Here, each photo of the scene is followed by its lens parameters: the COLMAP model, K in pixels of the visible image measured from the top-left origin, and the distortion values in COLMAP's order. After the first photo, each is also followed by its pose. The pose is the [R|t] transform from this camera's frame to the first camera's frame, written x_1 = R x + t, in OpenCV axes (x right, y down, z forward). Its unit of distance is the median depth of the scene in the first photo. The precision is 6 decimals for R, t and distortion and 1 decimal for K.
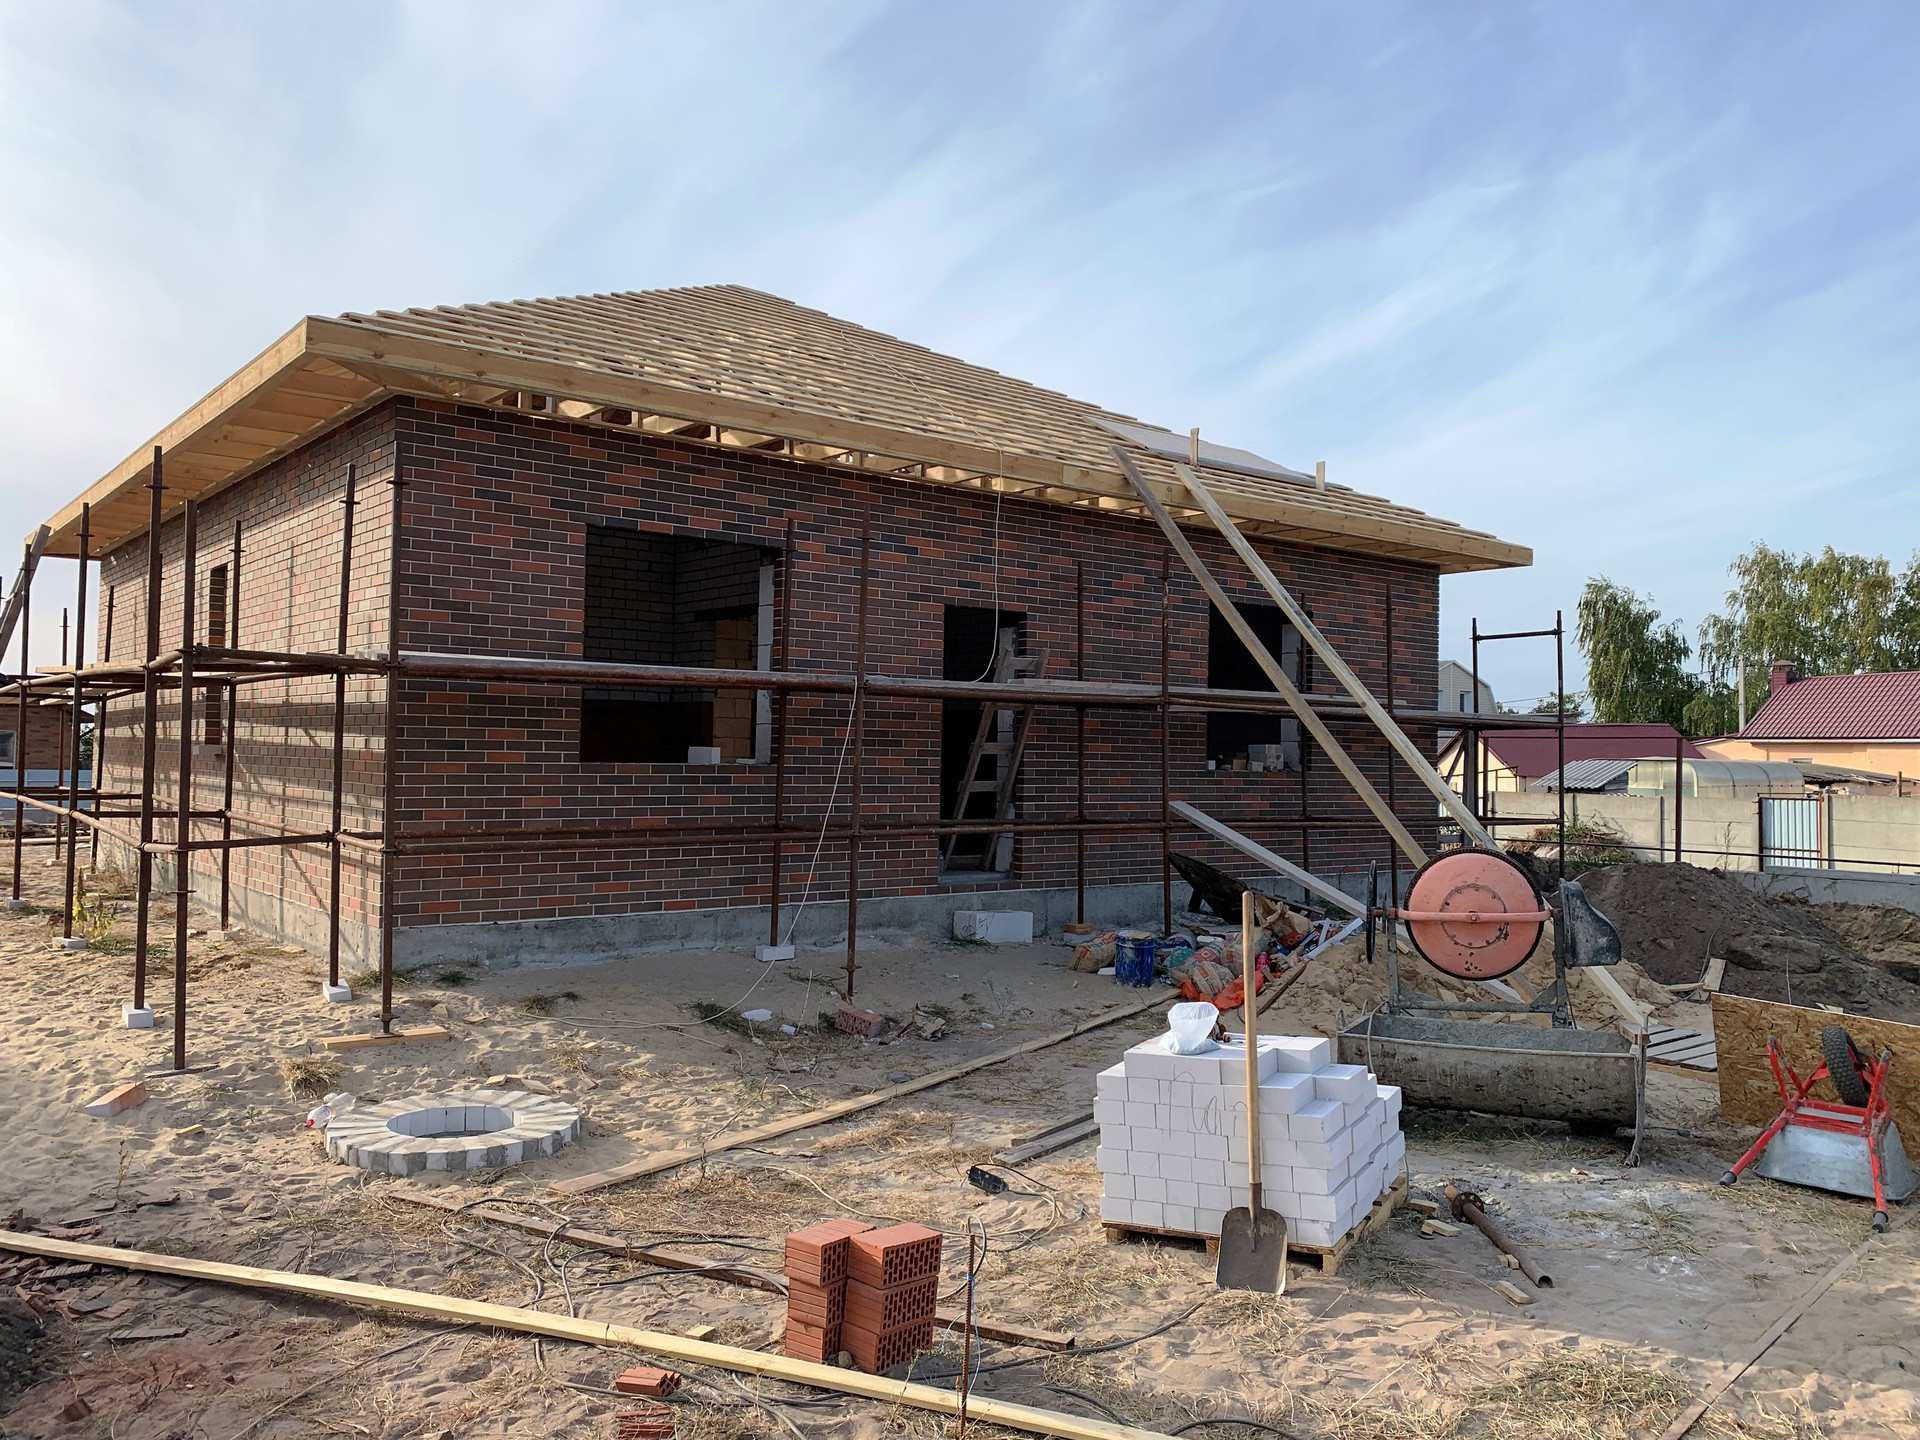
lens RADIAL K [[1434.9, 0, 950.9], [0, 1434.9, 712.1], [0, 0, 1]] dist [0.069088, -0.108879]
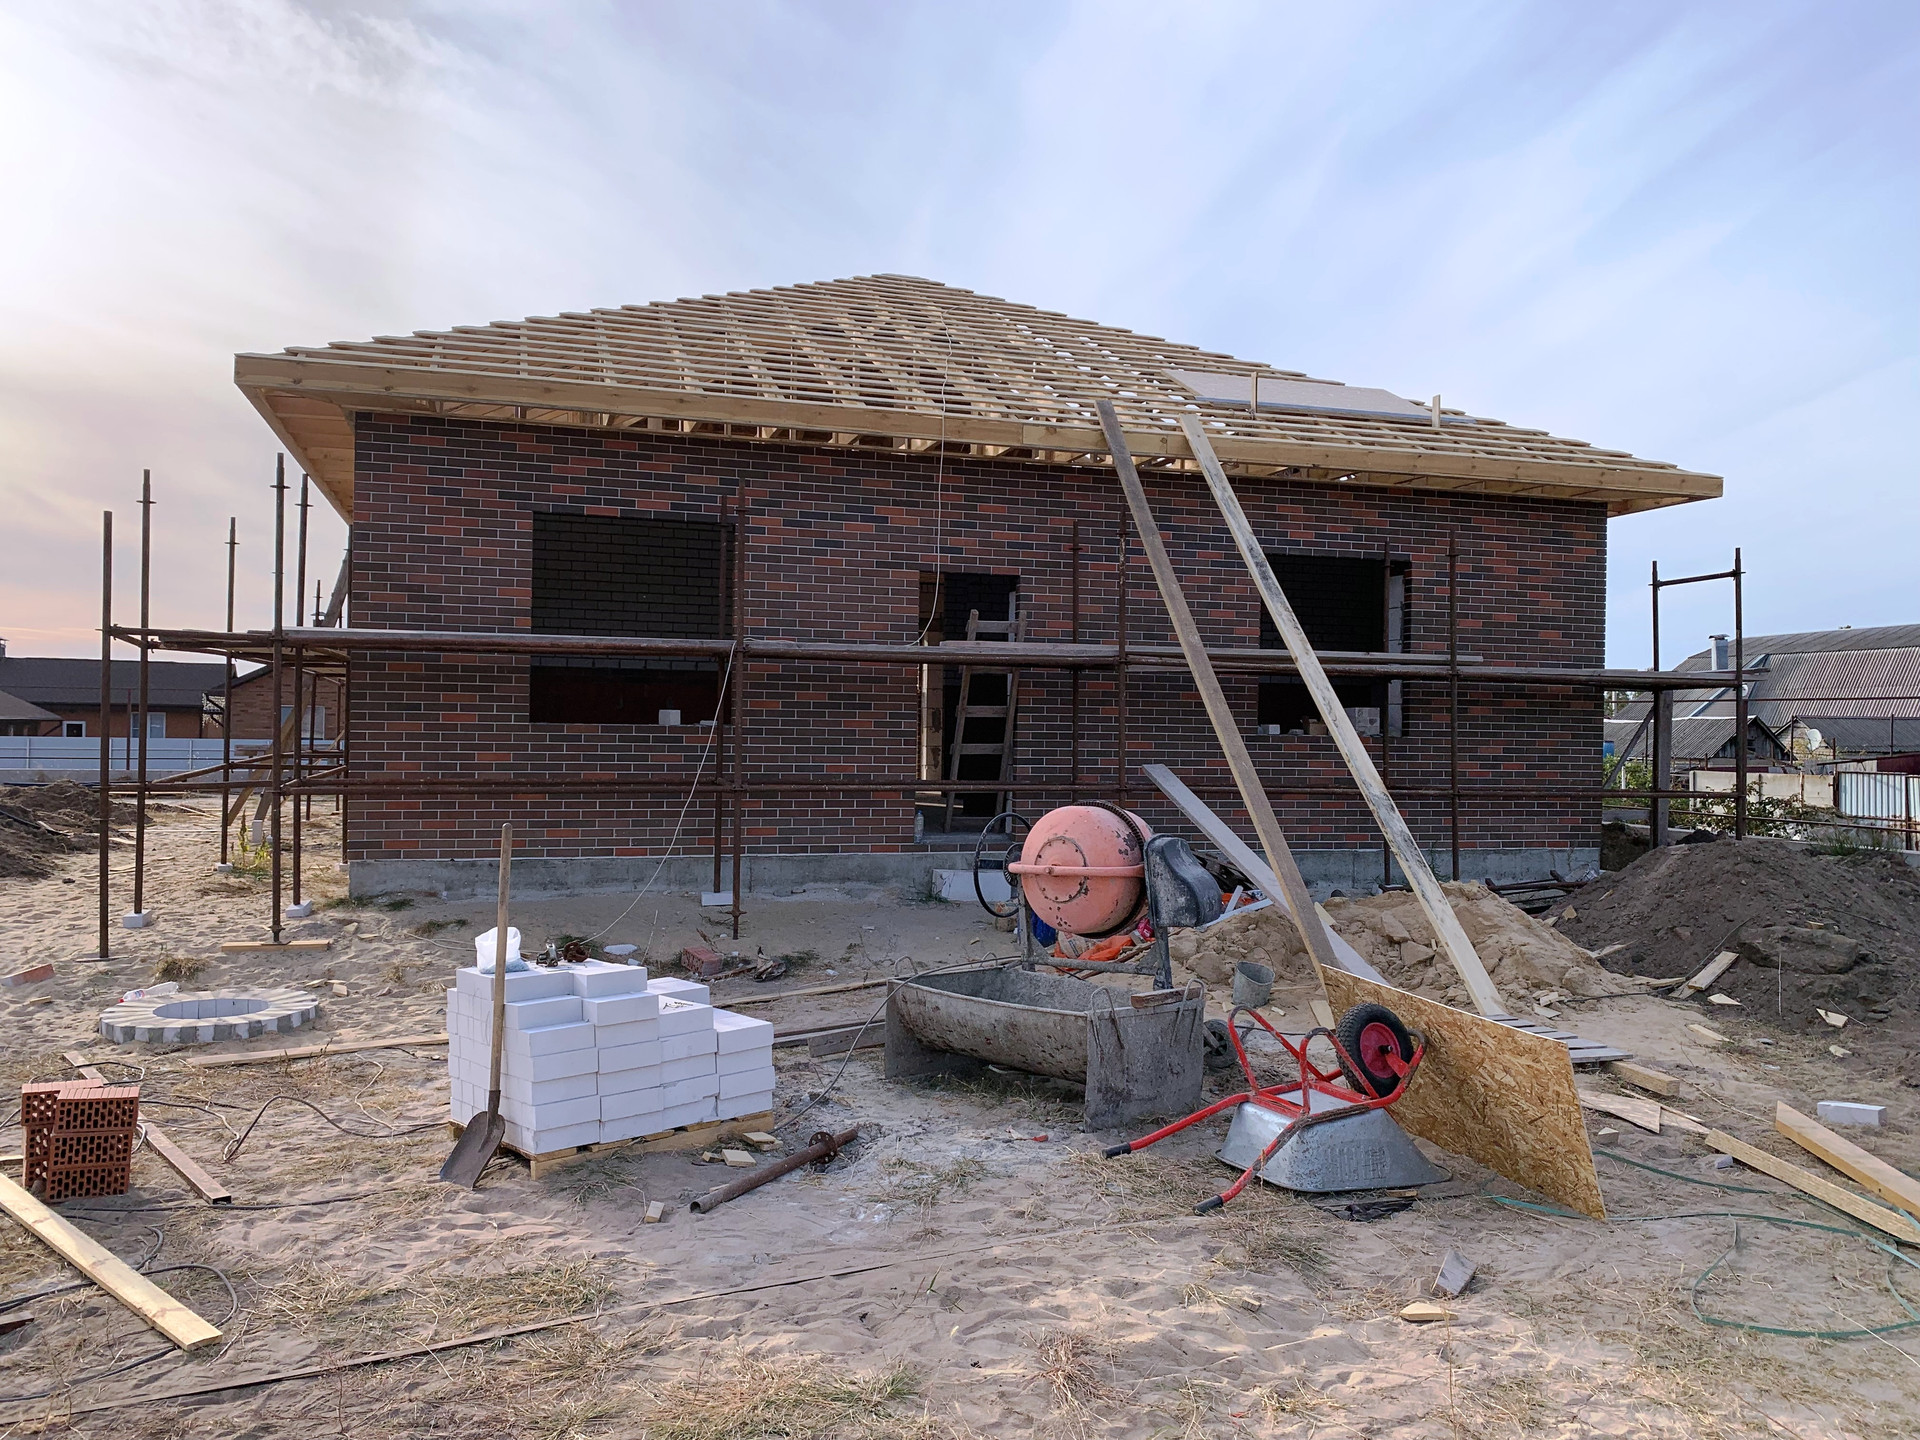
lens RADIAL K [[1434.9, 0, 950.9], [0, 1434.9, 712.1], [0, 0, 1]] dist [0.069088, -0.108879]
pose [[0.933580, -0.006376, -0.358312, 0.451410], [0.011397, 0.999864, 0.011903, 0.016697], [0.358188, -0.015196, 0.933526, 0.057194]]
